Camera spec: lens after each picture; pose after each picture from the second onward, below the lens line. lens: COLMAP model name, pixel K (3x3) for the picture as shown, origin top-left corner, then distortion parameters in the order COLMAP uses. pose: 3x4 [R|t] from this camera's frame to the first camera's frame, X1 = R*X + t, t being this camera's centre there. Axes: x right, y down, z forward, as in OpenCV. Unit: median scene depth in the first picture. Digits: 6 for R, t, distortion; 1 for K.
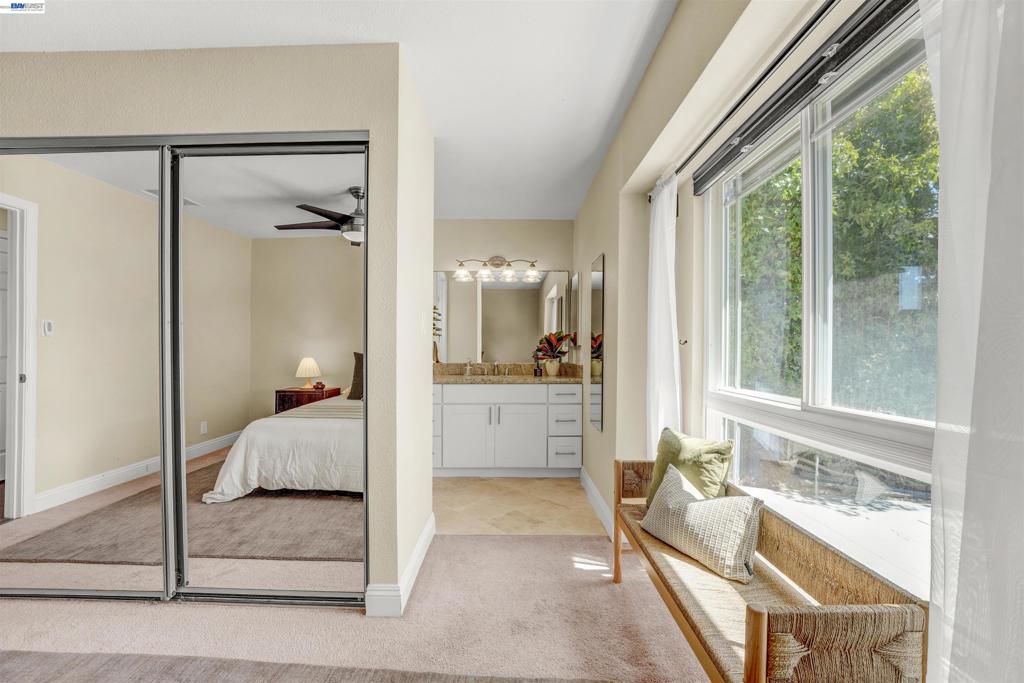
lens RADIAL K [[408.5, 0, 491.7], [0, 408.5, 355.6], [0, 0, 1]] dist [-0.044796, 0.000022]
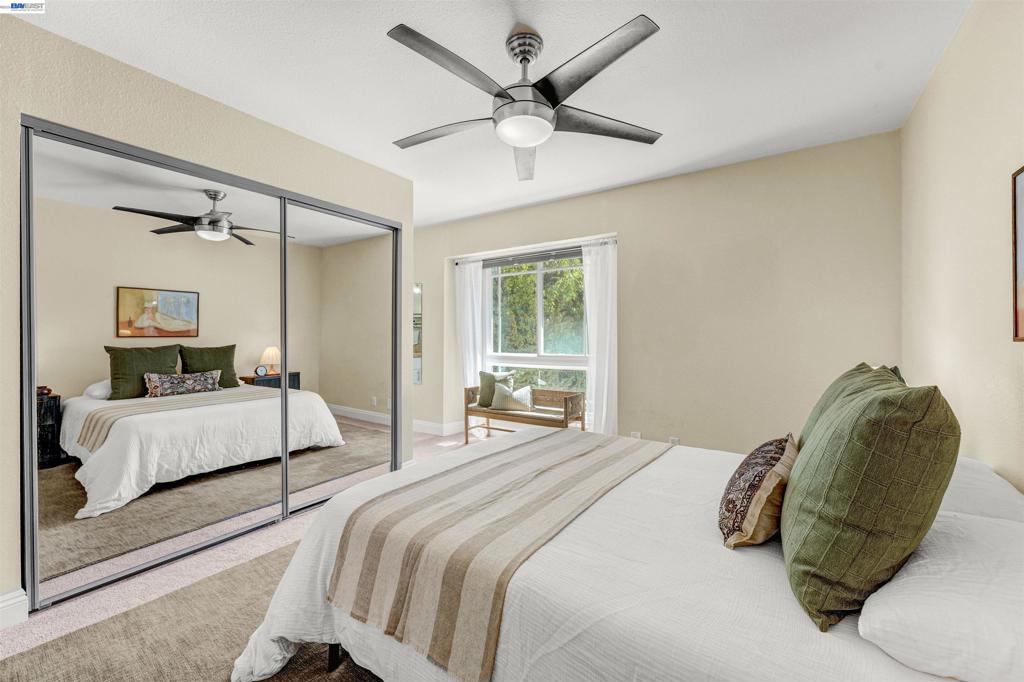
lens RADIAL K [[415.1, 0, 506.0], [0, 415.1, 345.7], [0, 0, 1]] dist [-0.024876, 0.000273]
pose [[0.527942, -0.019832, 0.849049, -1.380333], [0.025893, 0.999638, 0.007249, 0.013787], [-0.848885, 0.018157, 0.528265, -0.359567]]
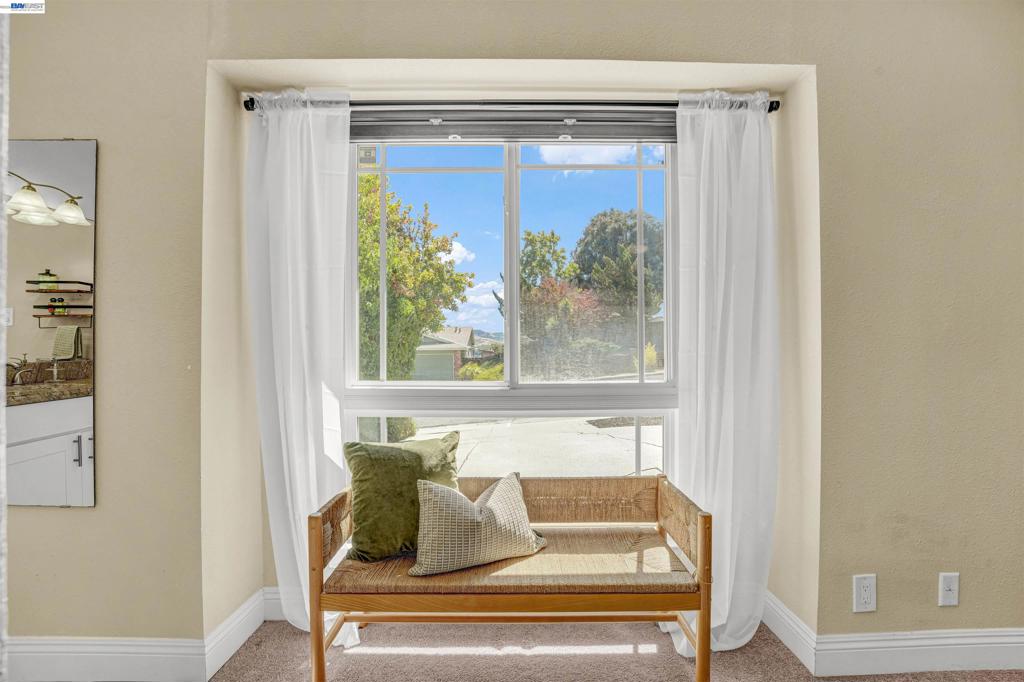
lens RADIAL K [[413.5, 0, 511.7], [0, 413.5, 355.0], [0, 0, 1]] dist [-0.016774, 0.000054]
pose [[-0.047390, -0.013036, 0.998791, -0.300481], [0.019900, 0.999704, 0.013993, 0.010121], [-0.998678, 0.020539, -0.047116, 0.670507]]
